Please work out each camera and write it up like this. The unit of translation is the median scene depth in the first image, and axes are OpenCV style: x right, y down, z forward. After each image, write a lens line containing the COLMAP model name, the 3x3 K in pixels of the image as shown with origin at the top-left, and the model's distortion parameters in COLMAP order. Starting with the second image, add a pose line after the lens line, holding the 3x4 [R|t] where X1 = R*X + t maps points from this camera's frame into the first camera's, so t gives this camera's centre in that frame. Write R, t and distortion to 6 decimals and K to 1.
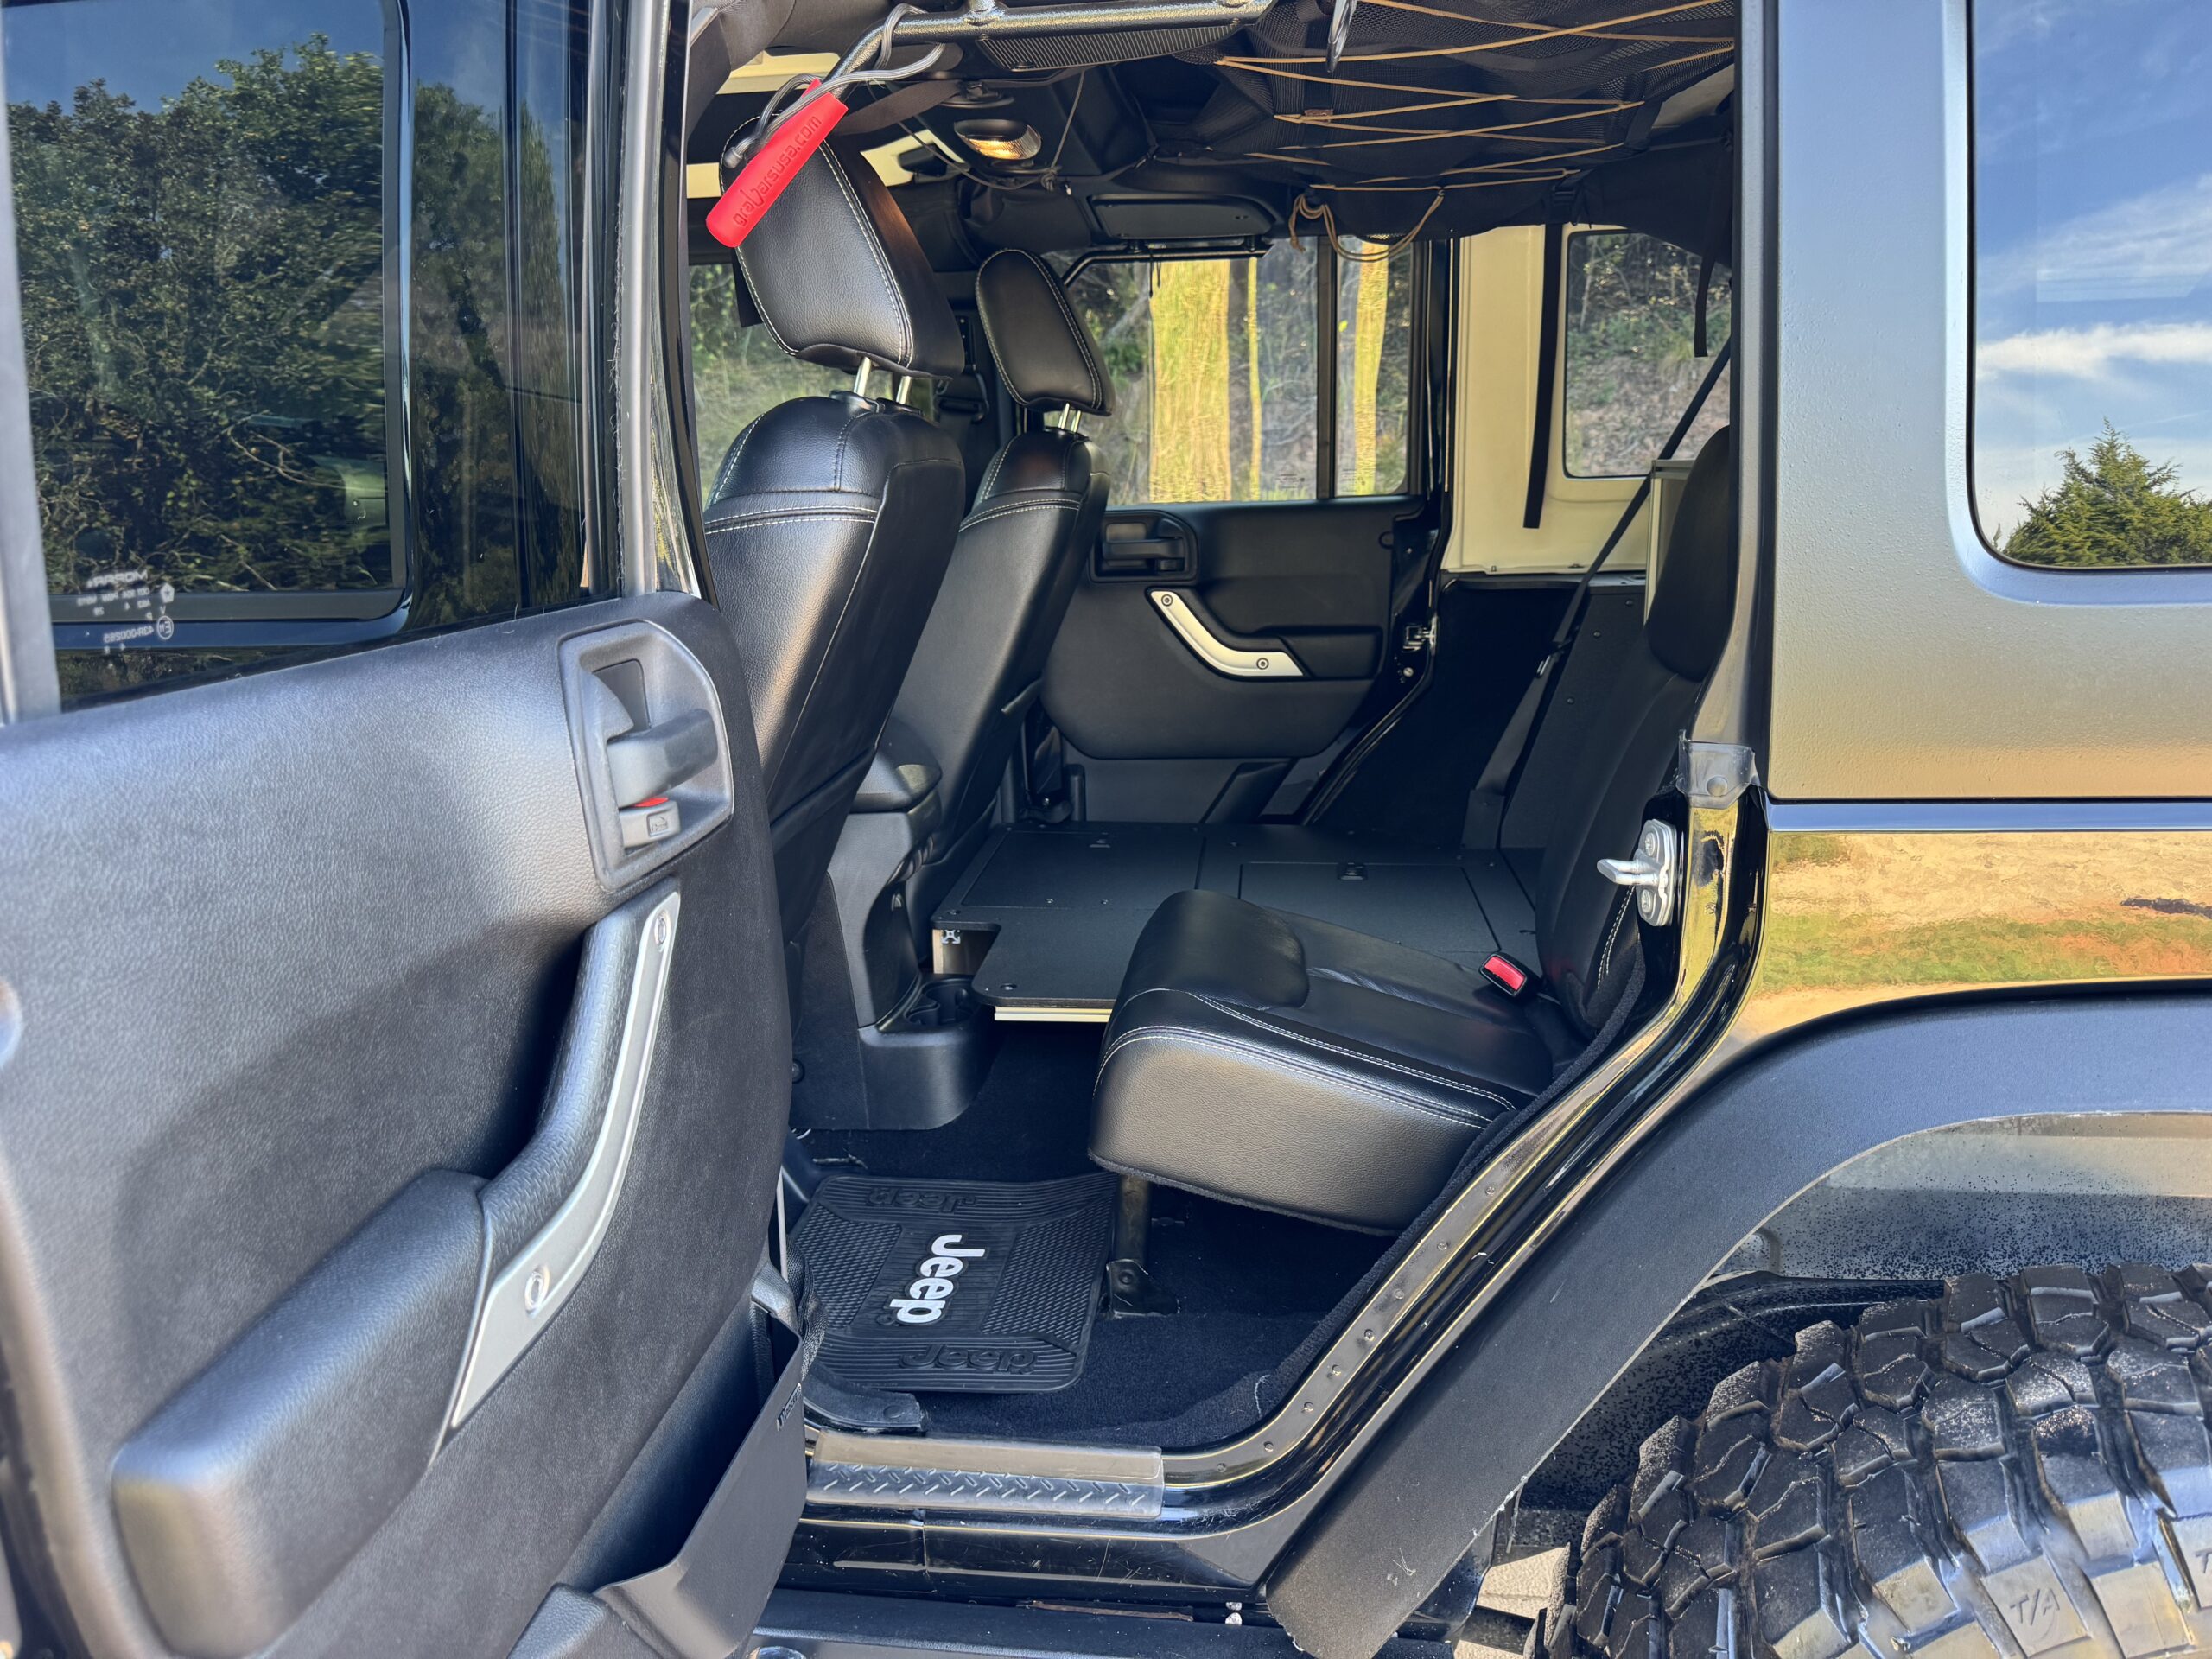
lens RADIAL K [[1575.1, 0, 1082.5], [0, 1575.1, 845.1], [0, 0, 1]] dist [0.019641, -0.023479]
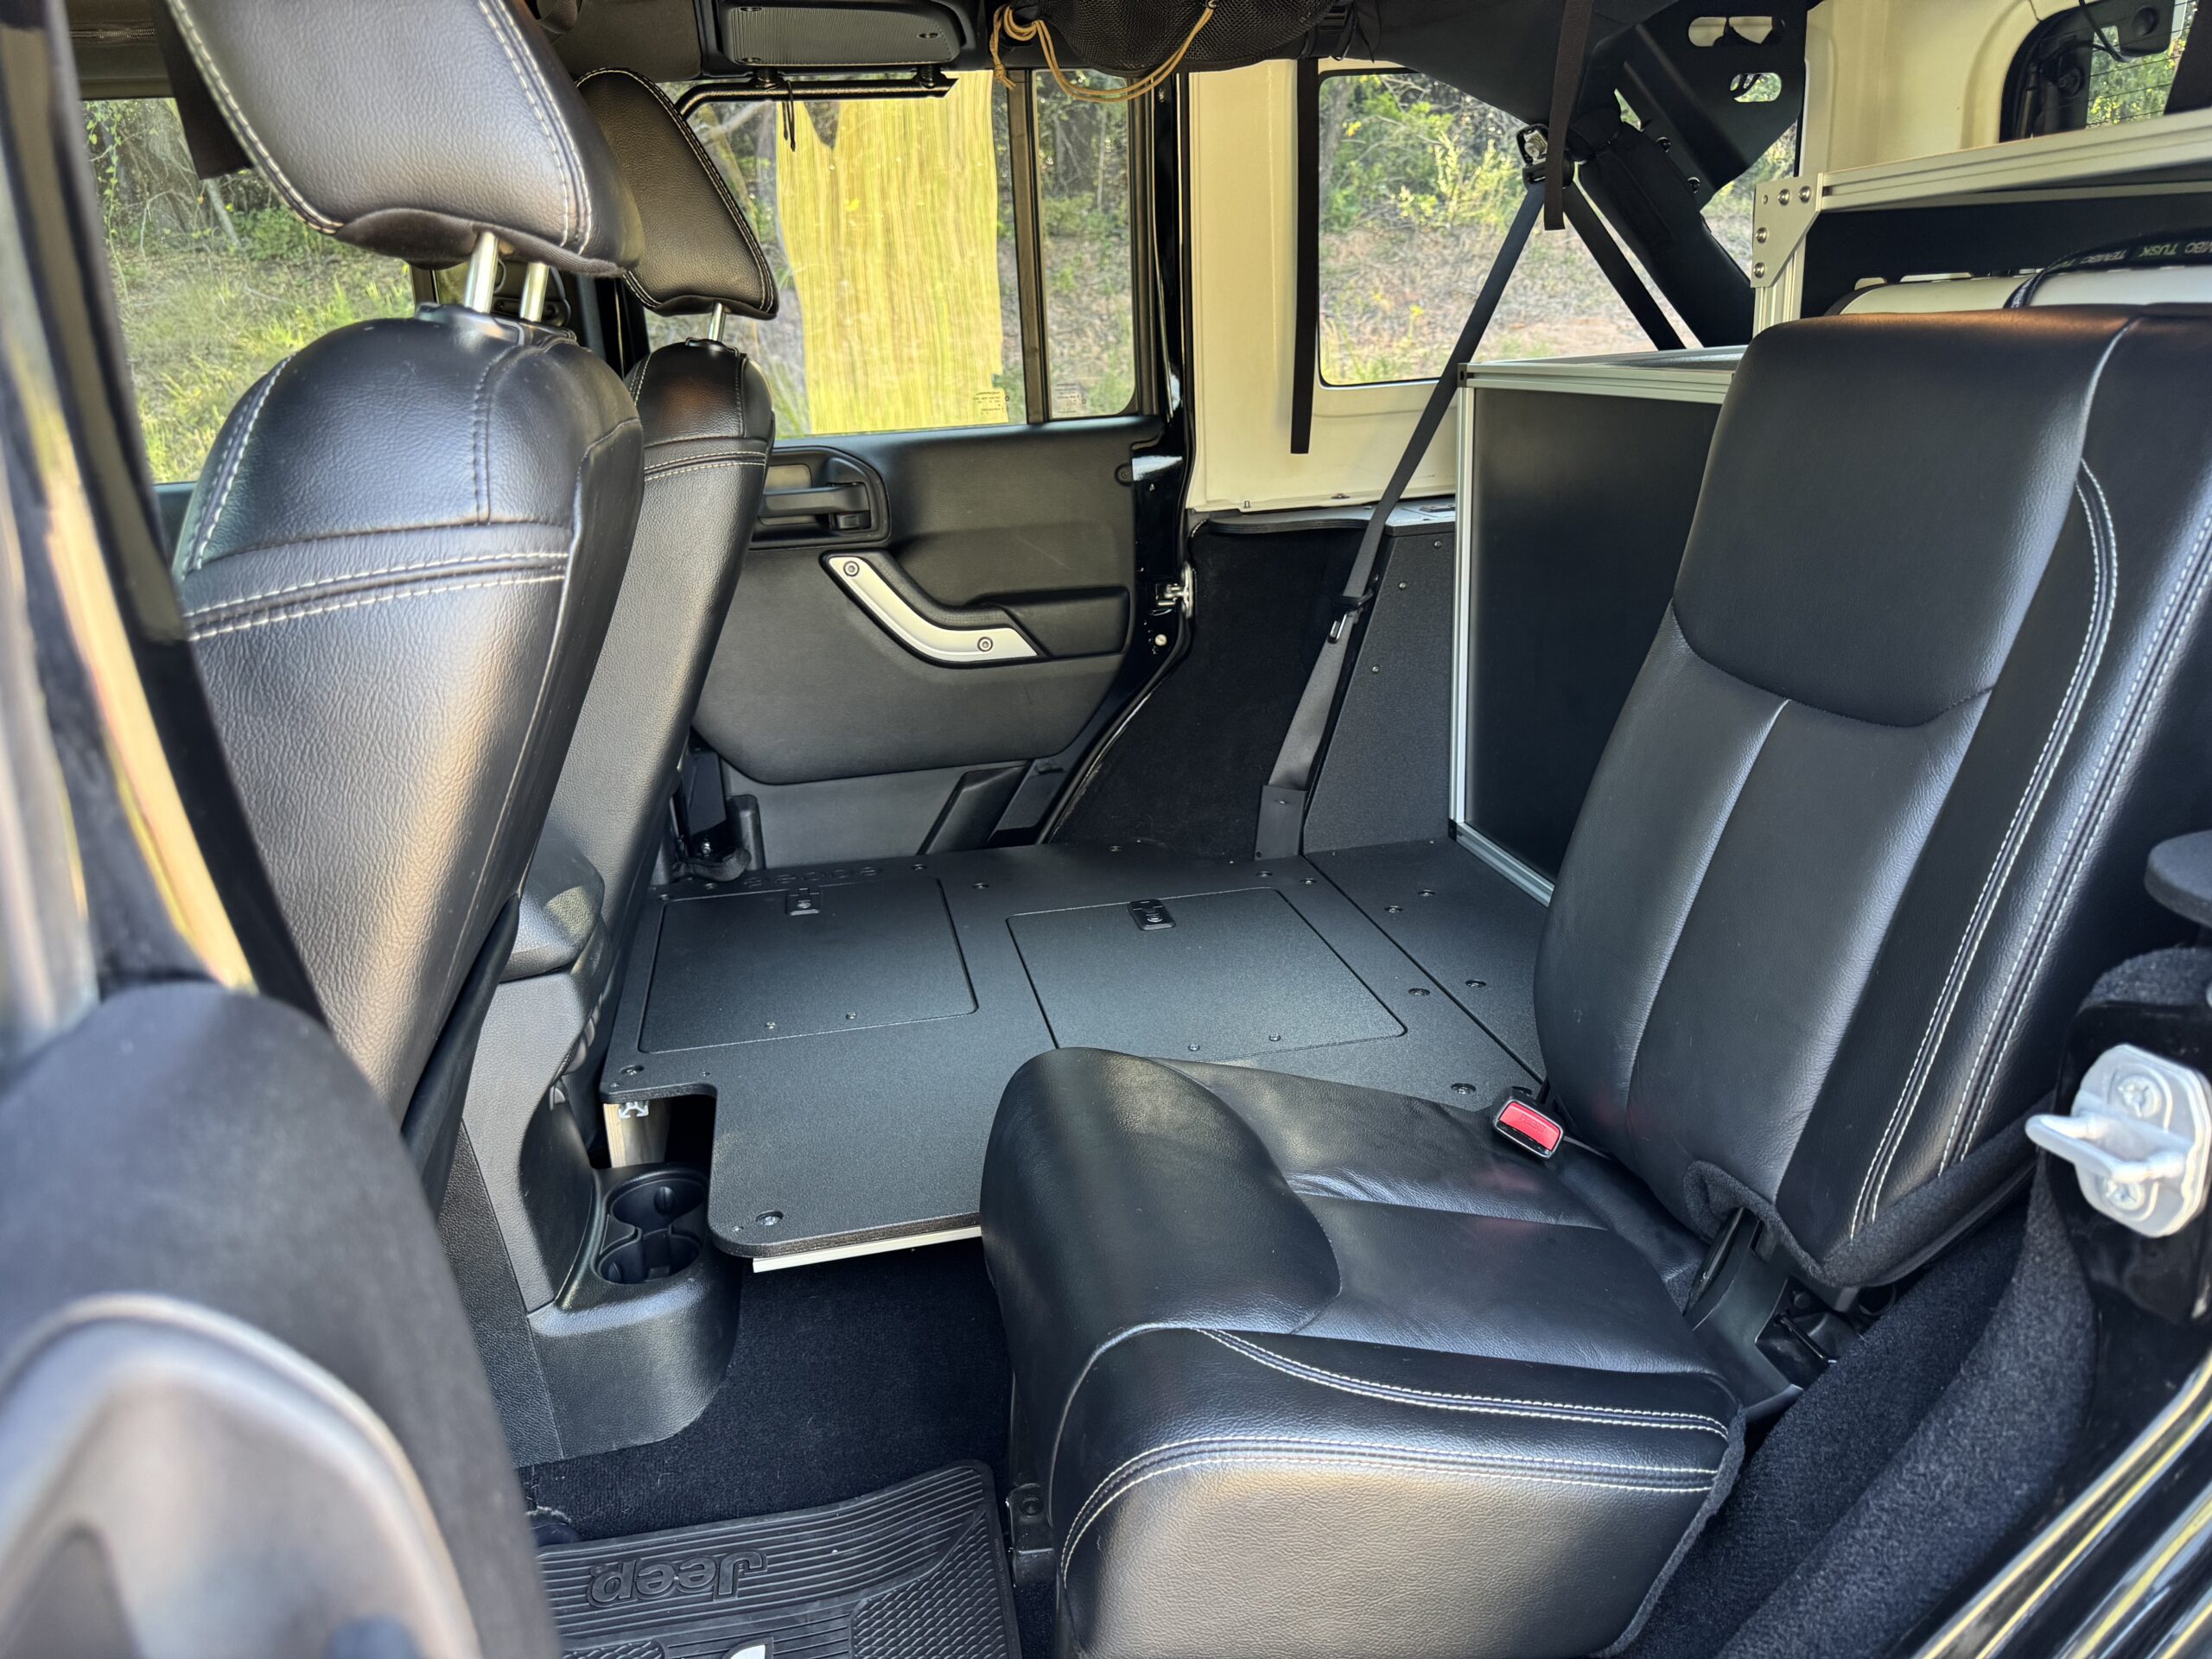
lens RADIAL K [[1575.1, 0, 1096.4], [0, 1575.1, 826.2], [0, 0, 1]] dist [0.019641, -0.023479]
pose [[0.950921, -0.114321, 0.287540, -0.064754], [0.098185, 0.992705, 0.069976, -0.076053], [-0.293443, -0.038309, 0.955209, 0.251206]]
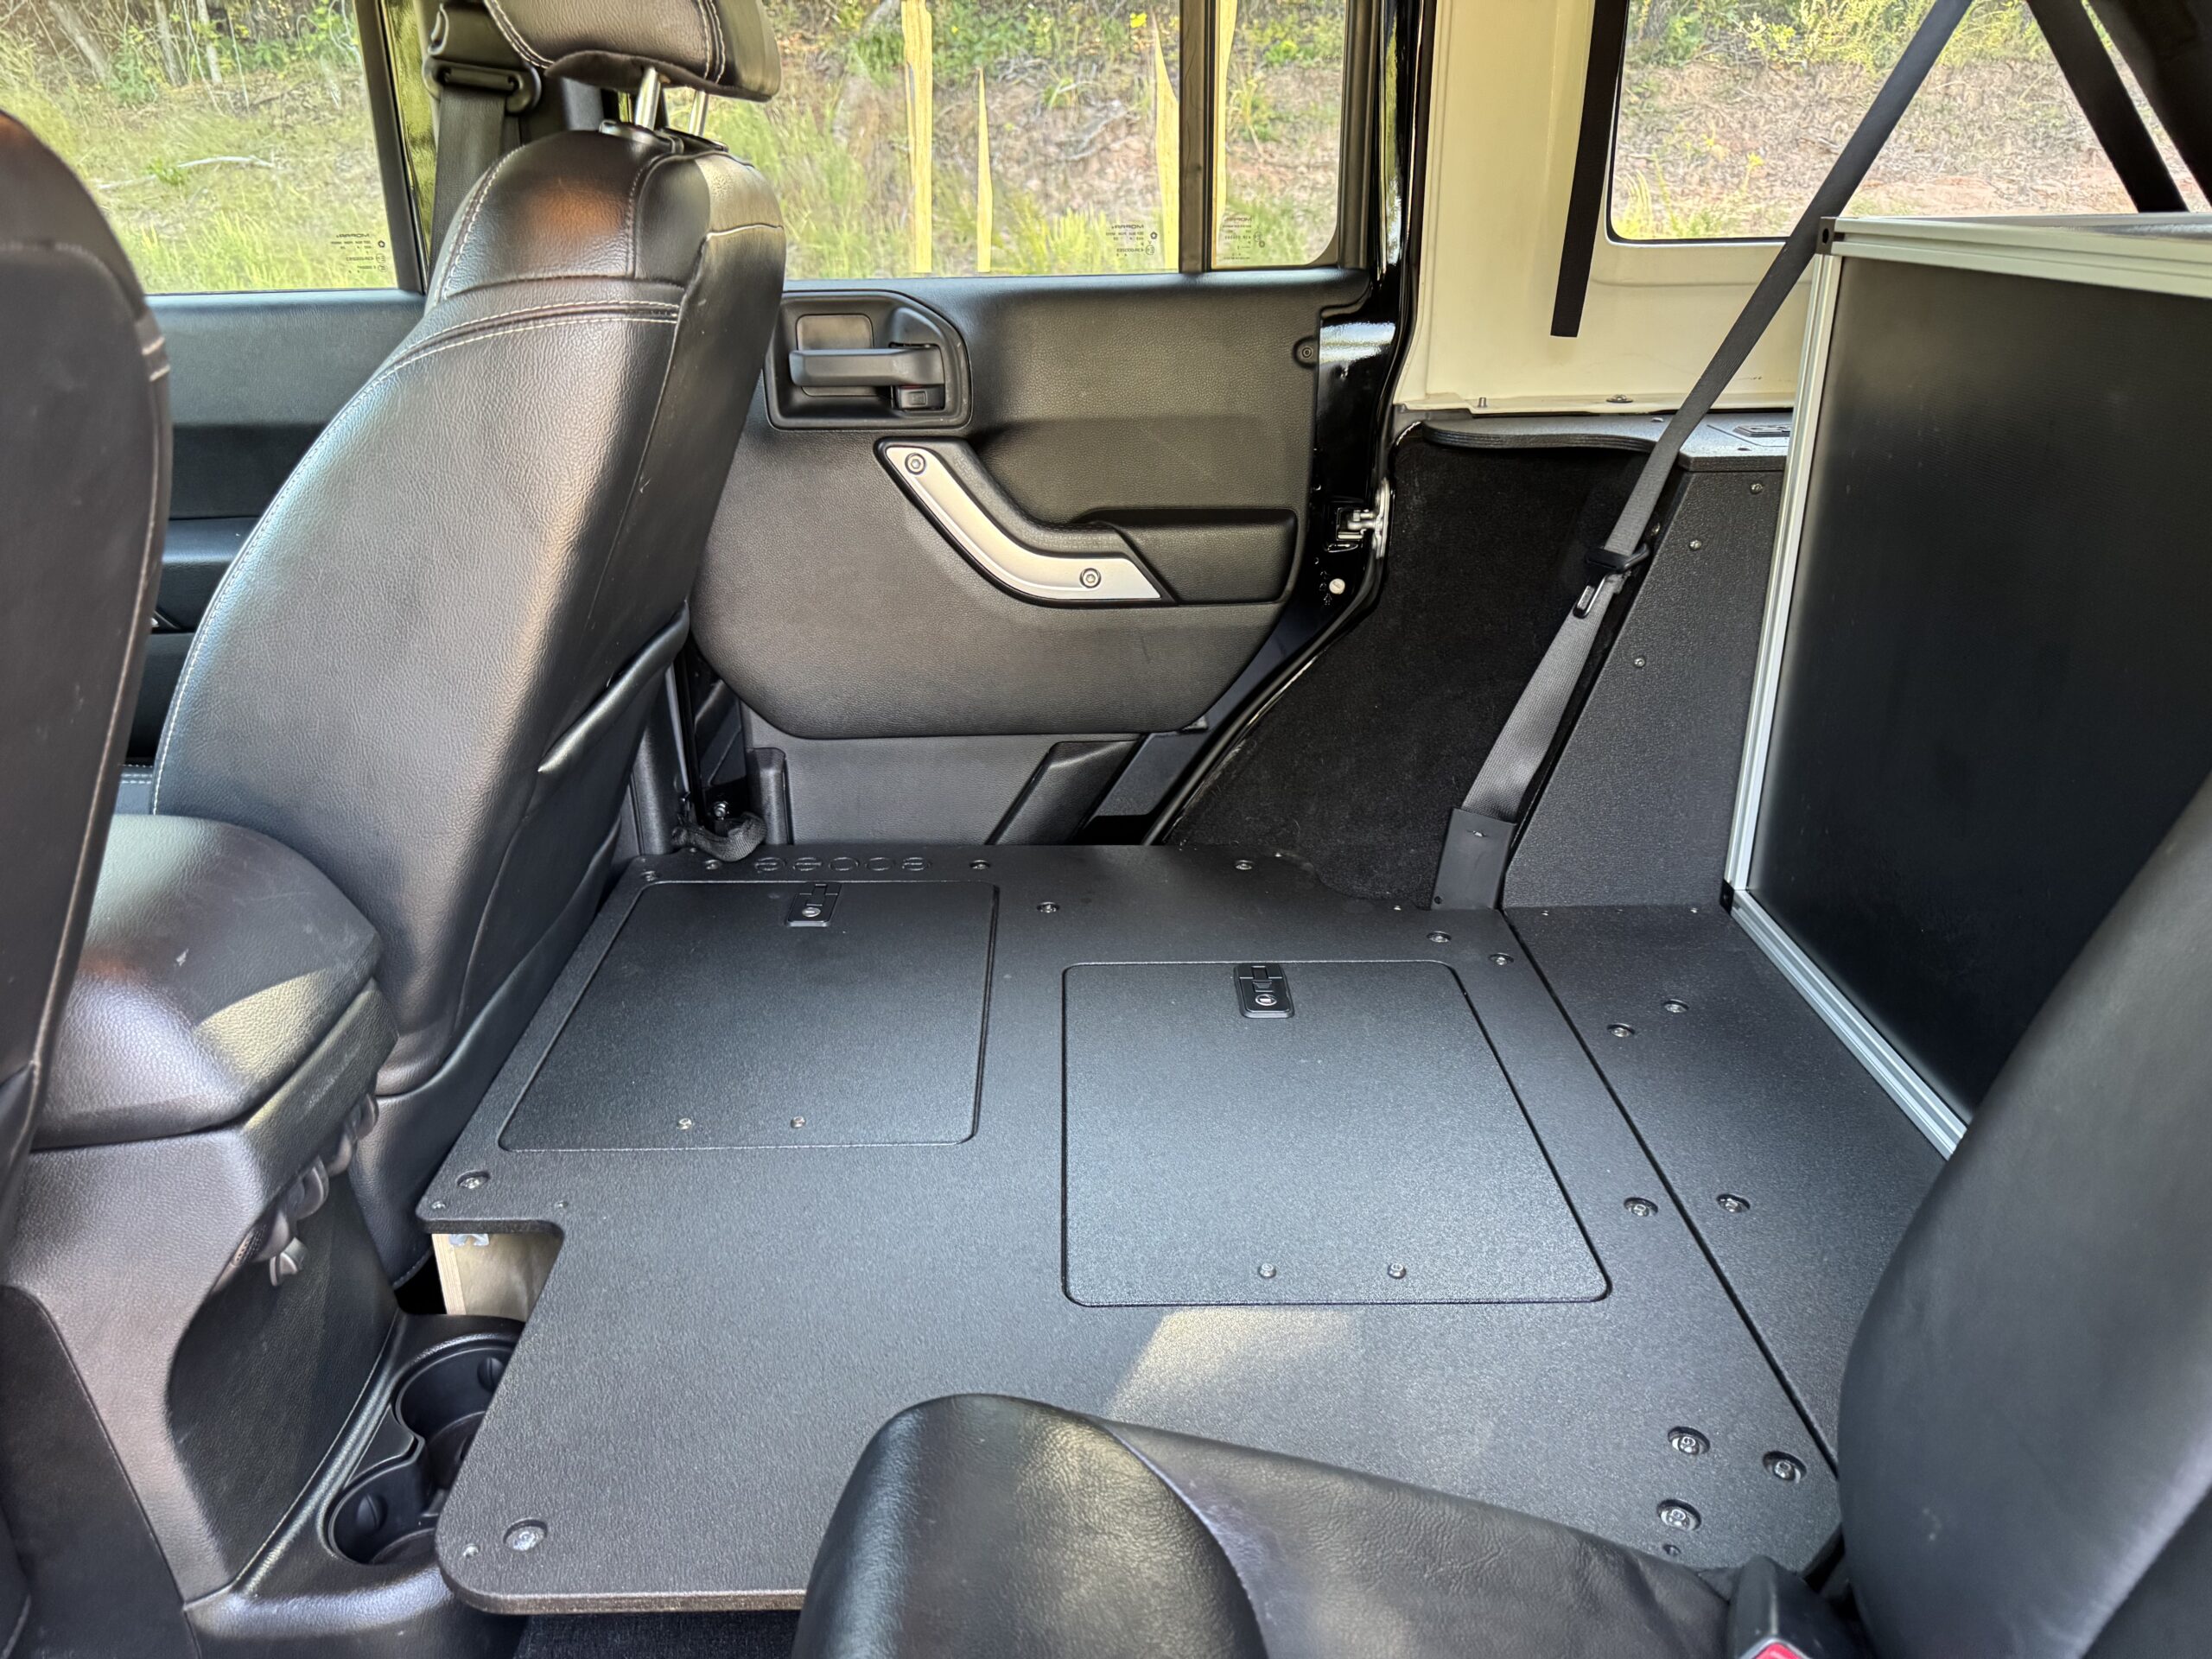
lens RADIAL K [[1575.1, 0, 1084.6], [0, 1575.1, 806.7], [0, 0, 1]] dist [0.019641, -0.023479]
pose [[0.991278, -0.034718, 0.127128, 0.038132], [0.016443, 0.989719, 0.142079, -0.114976], [-0.130754, -0.138749, 0.981658, 0.439373]]
